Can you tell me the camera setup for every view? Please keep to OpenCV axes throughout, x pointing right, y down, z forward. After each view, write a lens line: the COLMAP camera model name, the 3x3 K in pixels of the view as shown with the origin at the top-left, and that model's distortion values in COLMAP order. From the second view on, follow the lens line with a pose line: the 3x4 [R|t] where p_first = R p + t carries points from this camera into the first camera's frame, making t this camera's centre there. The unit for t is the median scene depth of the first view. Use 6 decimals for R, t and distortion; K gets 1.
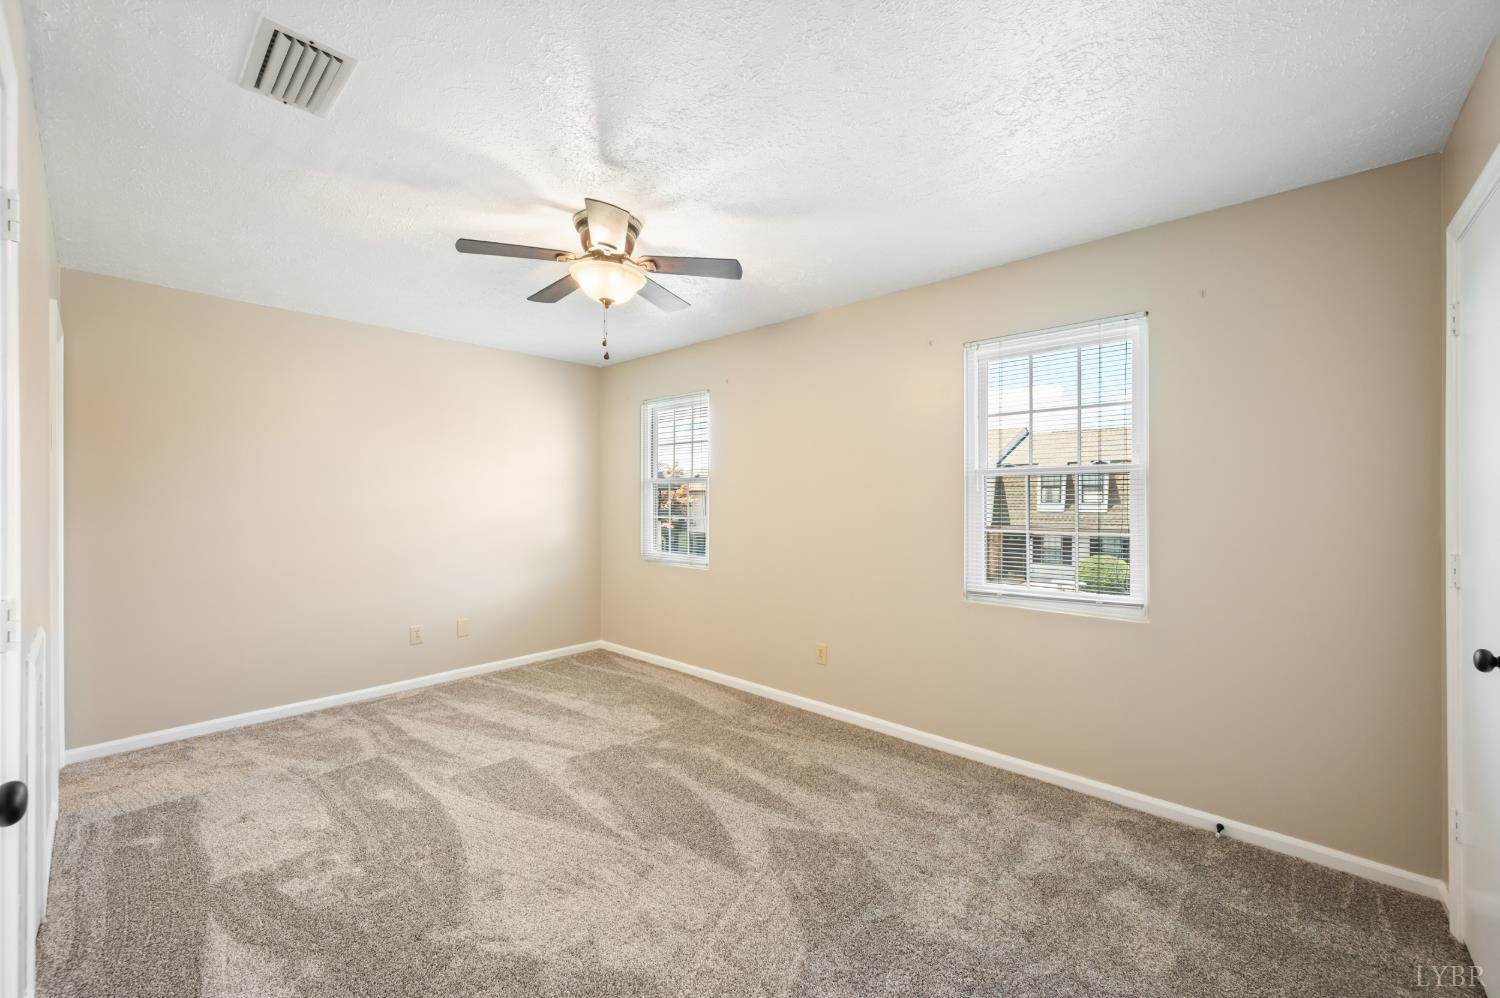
lens RADIAL K [[591.1, 0, 750.5], [0, 591.1, 498.9], [0, 0, 1]] dist [-0.000637, -0.000004]
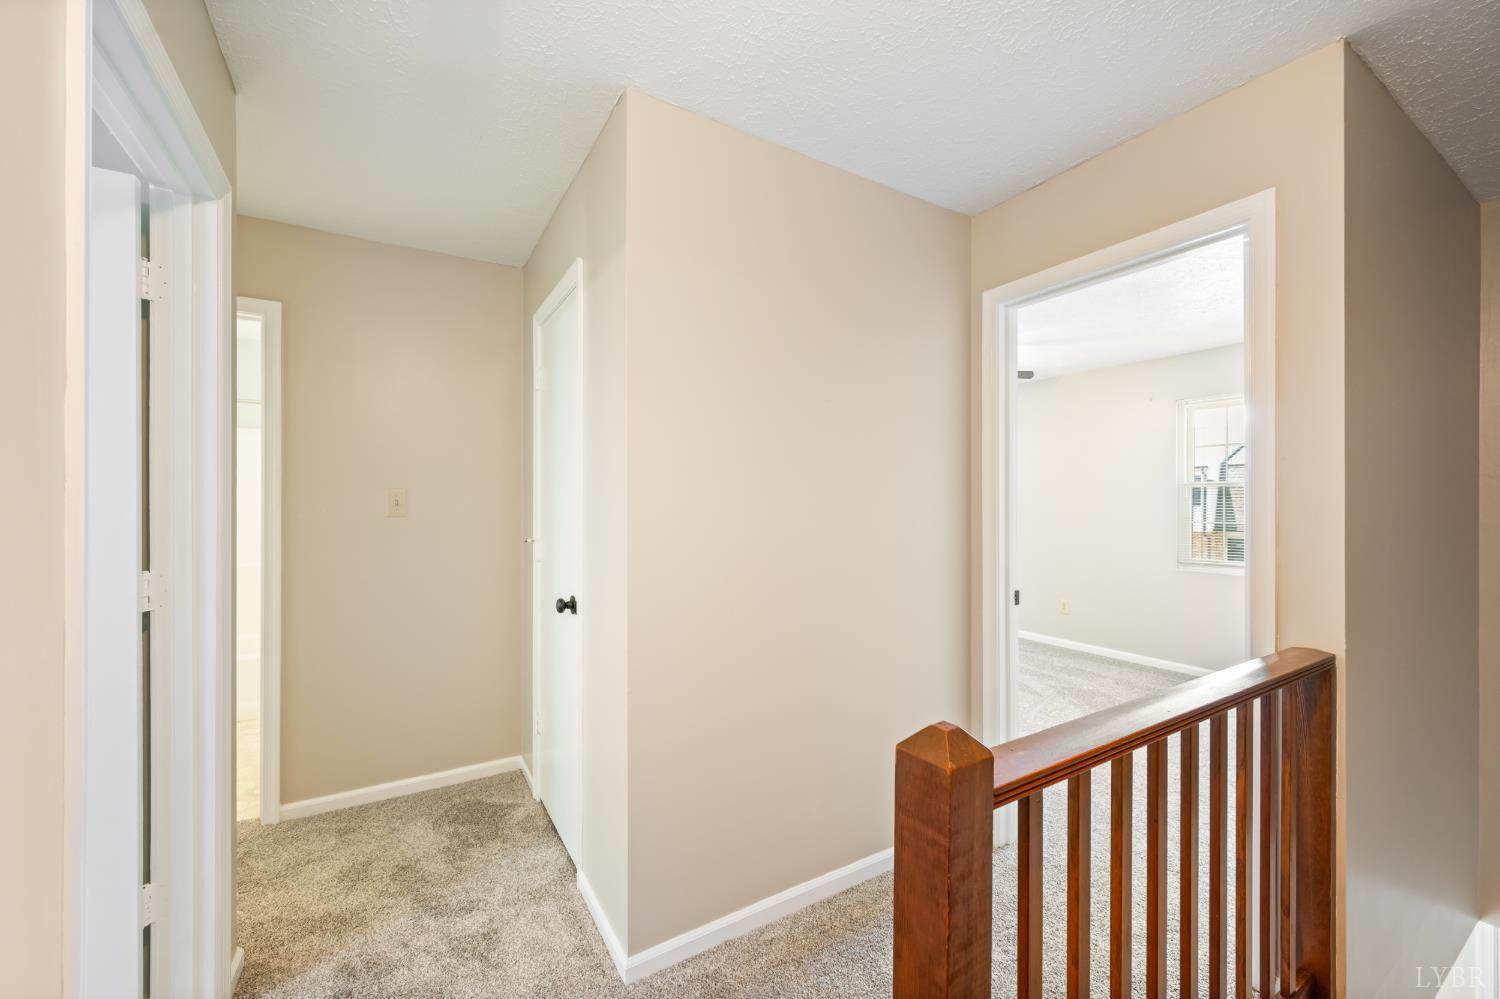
lens RADIAL K [[597.7, 0, 751.9], [0, 597.7, 500.3], [0, 0, 1]] dist [-0.000904, 0.000010]
pose [[0.961568, 0.002294, -0.274558, -0.281953], [-0.002320, 0.999997, 0.000230, -0.002357], [0.274557, 0.000416, 0.961571, -0.823229]]
